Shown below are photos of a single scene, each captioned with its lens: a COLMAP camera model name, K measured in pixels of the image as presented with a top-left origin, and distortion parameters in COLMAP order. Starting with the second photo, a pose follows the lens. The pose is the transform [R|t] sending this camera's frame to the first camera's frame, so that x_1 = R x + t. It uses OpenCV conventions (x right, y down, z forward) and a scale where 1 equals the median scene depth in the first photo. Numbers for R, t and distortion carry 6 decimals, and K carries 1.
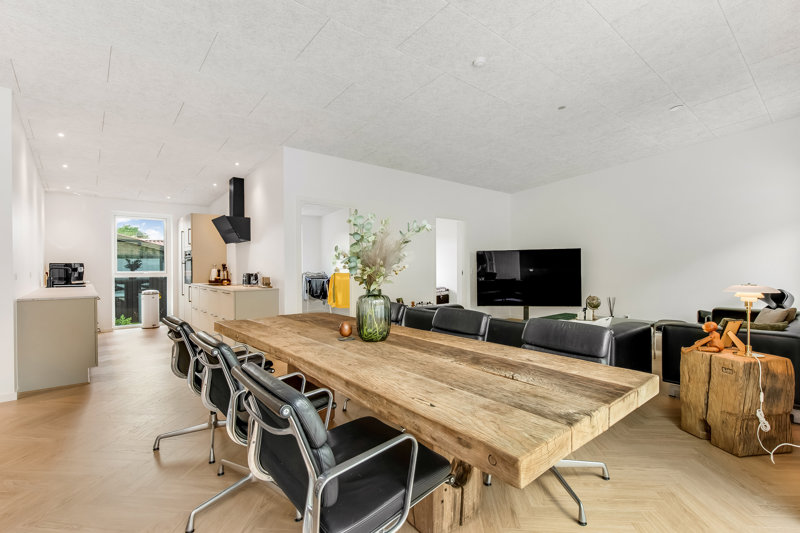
lens RADIAL K [[377.4, 0, 403.4], [0, 377.4, 268.0], [0, 0, 1]] dist [-0.004999, -0.000316]
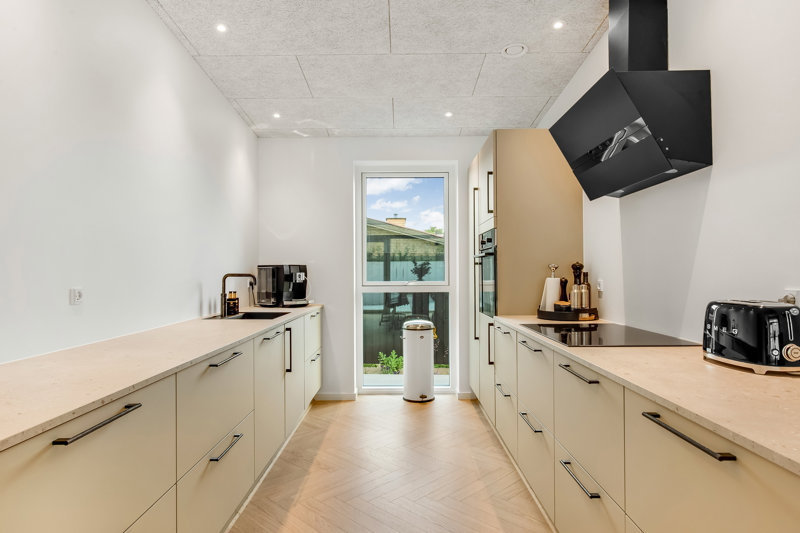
lens RADIAL K [[485.3, 0, 400.8], [0, 485.3, 267.9], [0, 0, 1]] dist [-0.004179, -0.000209]
pose [[0.764555, -0.006484, -0.644526, -0.314255], [-0.001144, 0.999934, -0.011417, -0.001612], [0.644558, 0.009466, 0.764497, 0.555183]]
